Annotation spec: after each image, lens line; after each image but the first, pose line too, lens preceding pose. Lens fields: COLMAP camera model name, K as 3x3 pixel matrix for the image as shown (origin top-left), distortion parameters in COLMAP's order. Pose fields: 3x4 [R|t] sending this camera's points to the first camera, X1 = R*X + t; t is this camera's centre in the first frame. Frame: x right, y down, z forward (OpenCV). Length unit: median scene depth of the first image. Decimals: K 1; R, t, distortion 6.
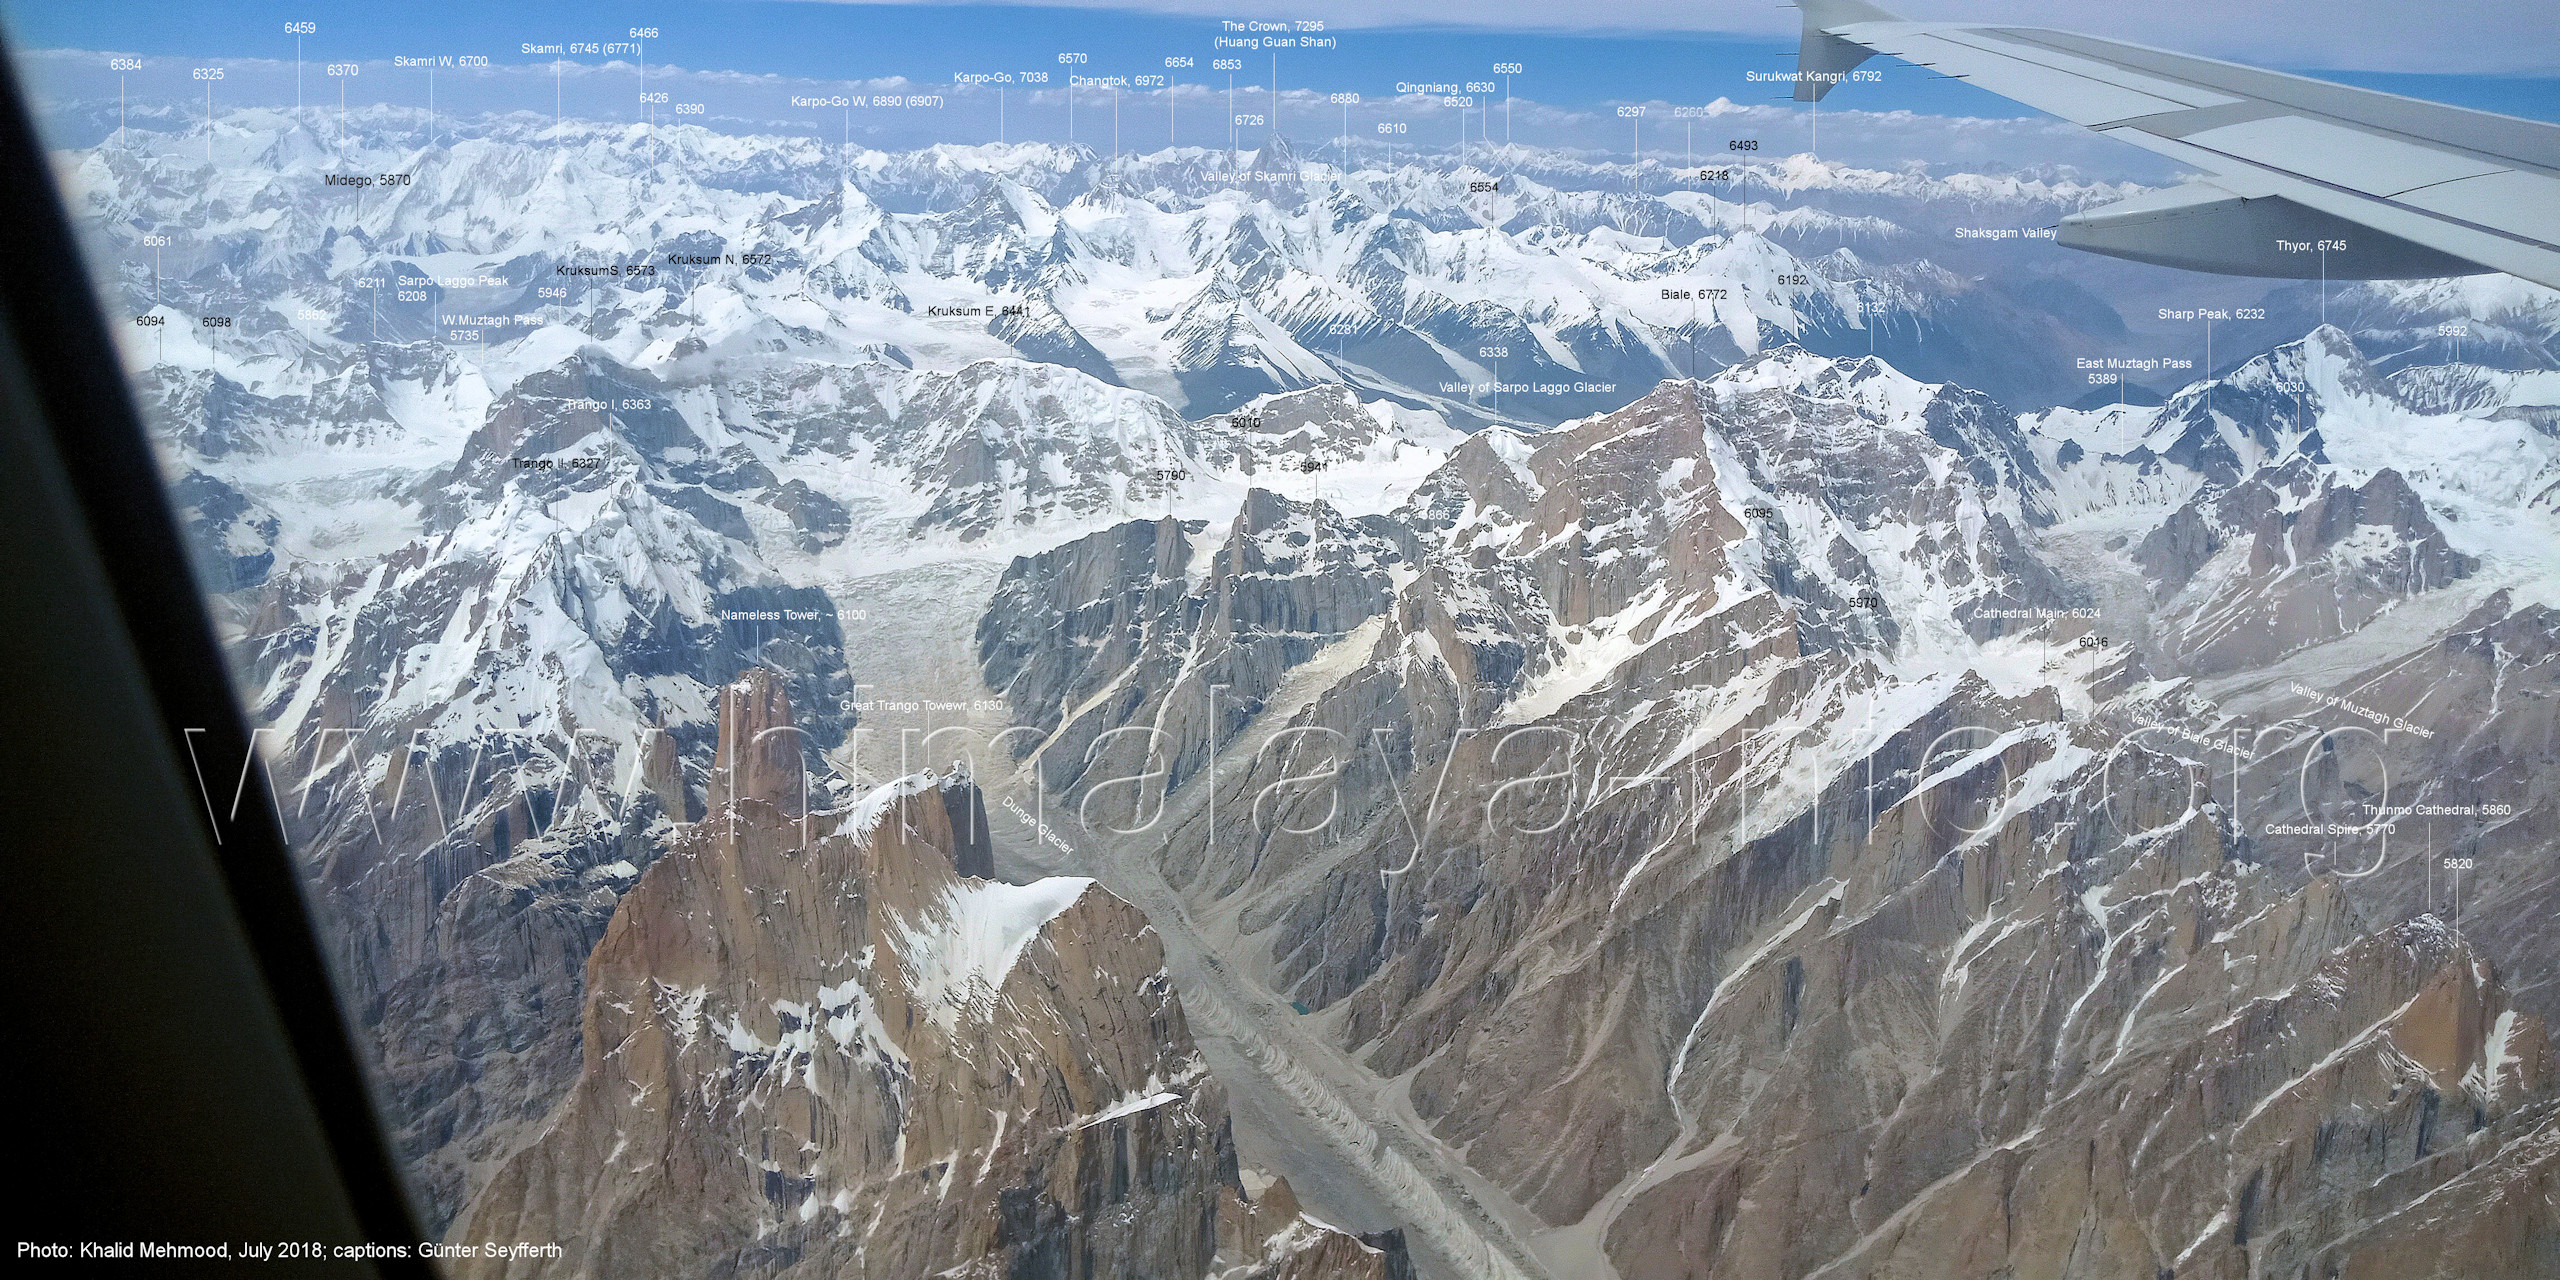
lens RADIAL K [[2108.3, 0, 1280.0], [0, 2108.3, 640.0], [0, 0, 1]] dist [0.228547, -0.840645]
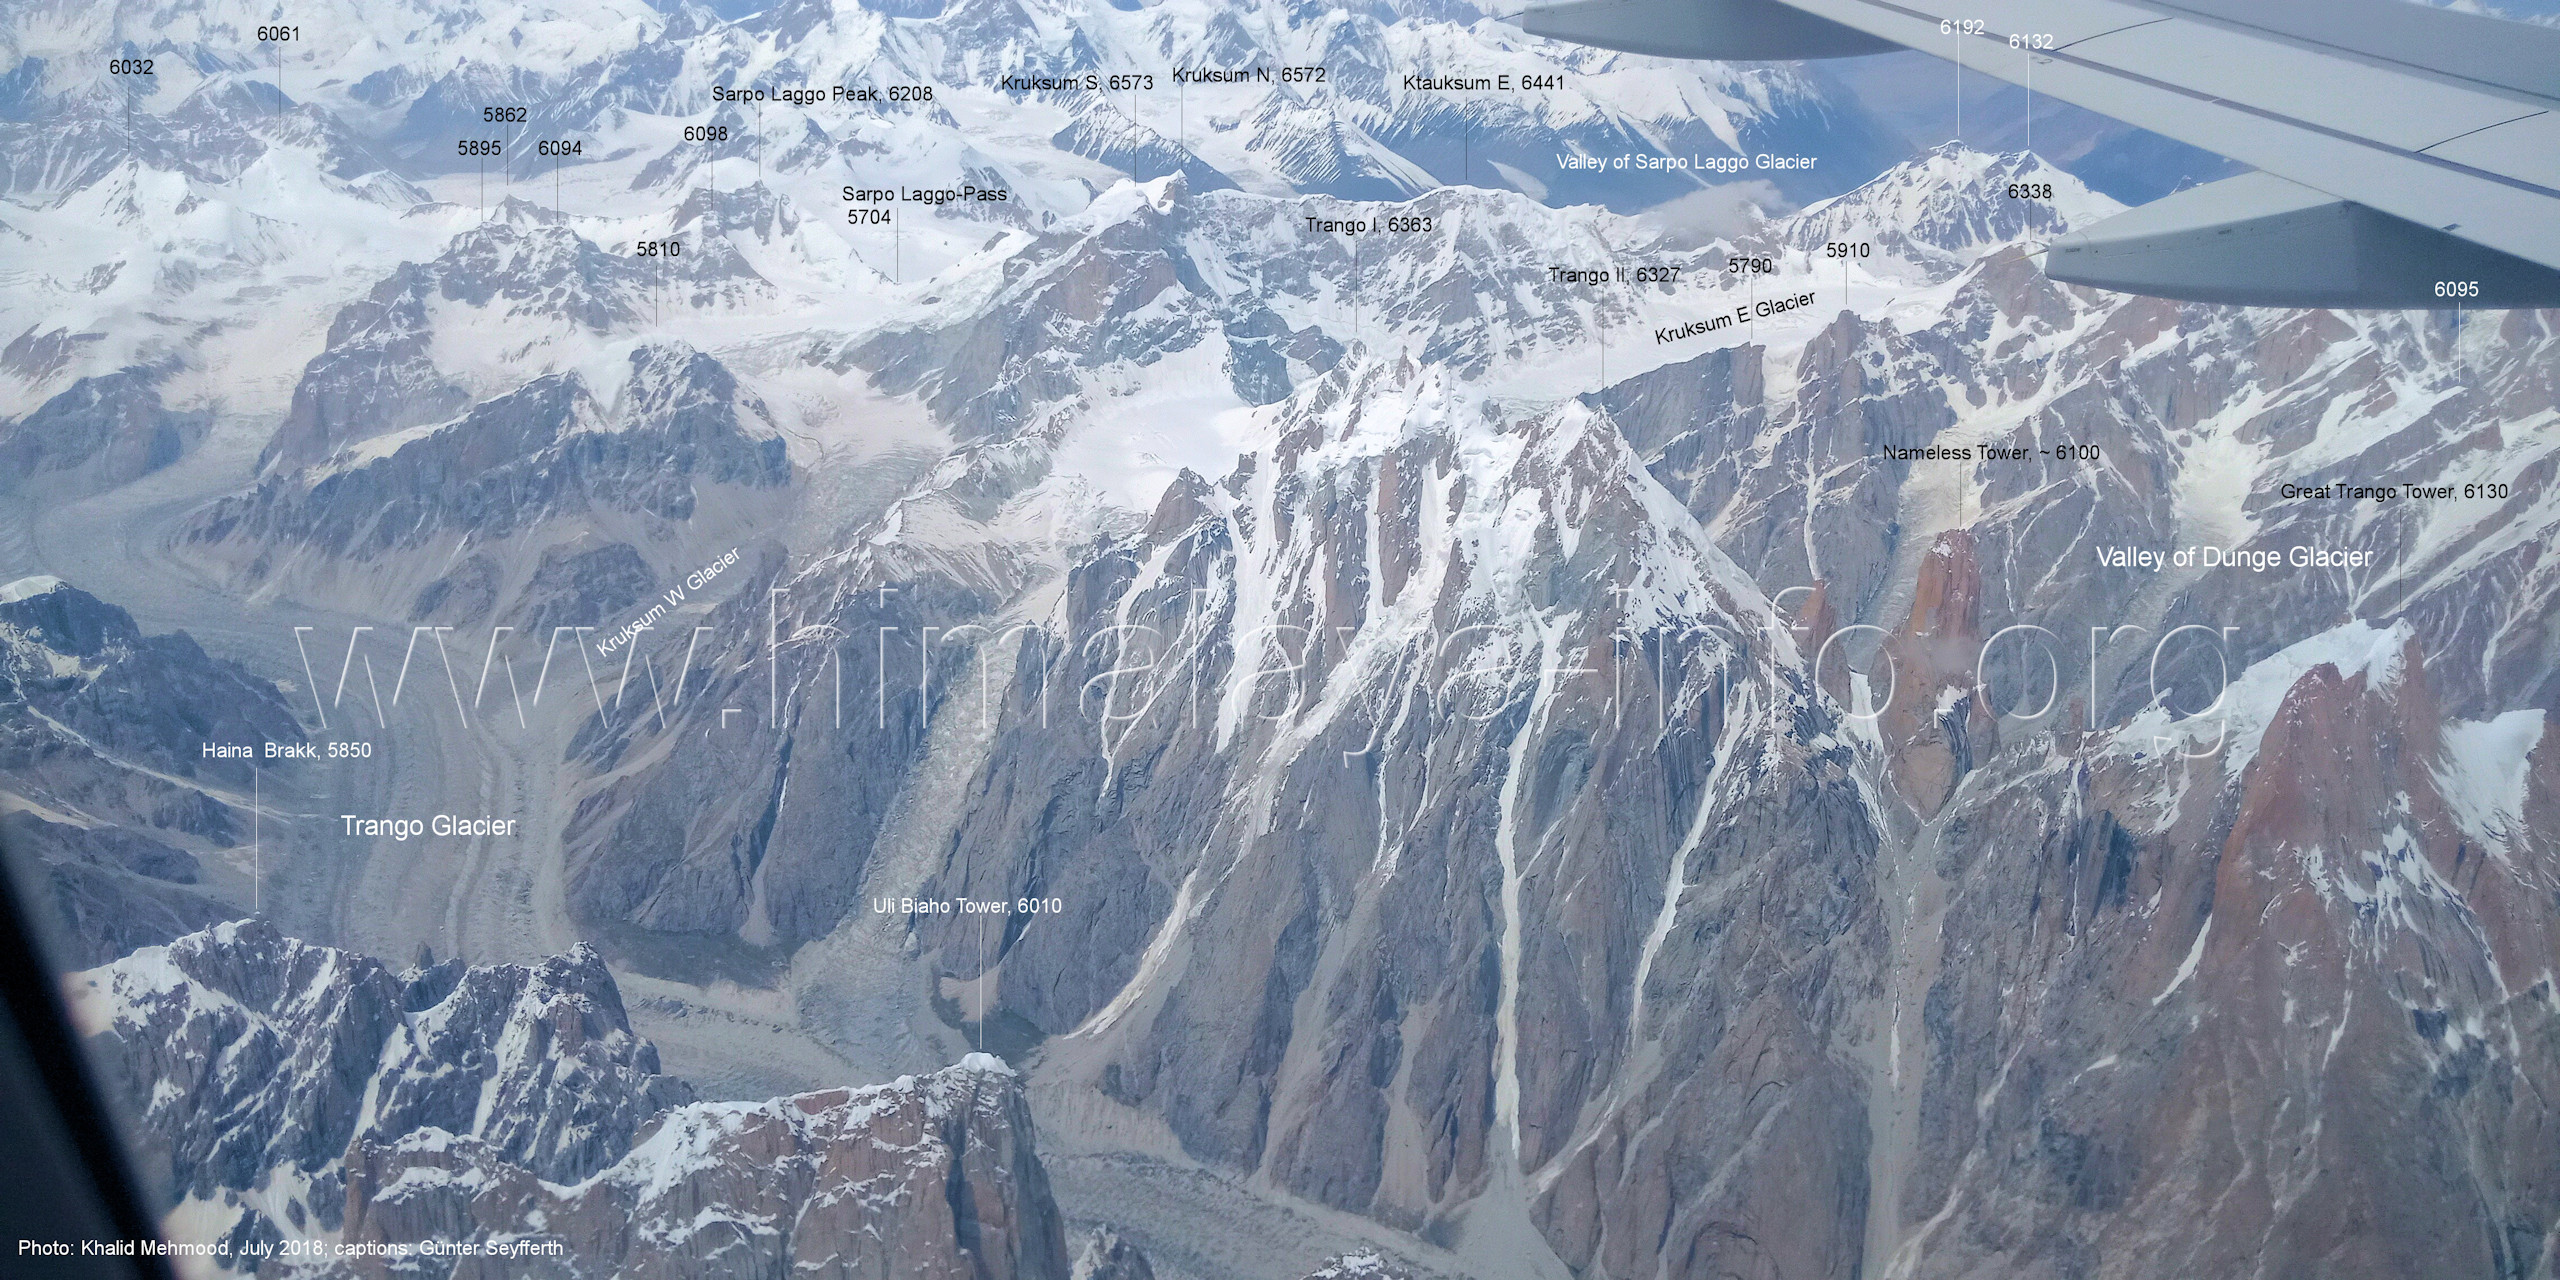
lens RADIAL K [[2131.0, 0, 1280.0], [0, 2131.0, 640.0], [0, 0, 1]] dist [0.113361, -0.278661]
pose [[0.964842, -0.085026, 0.248696, -0.475699], [0.060331, 0.992609, 0.105298, -0.035760], [-0.255811, -0.086592, 0.962841, 0.066199]]
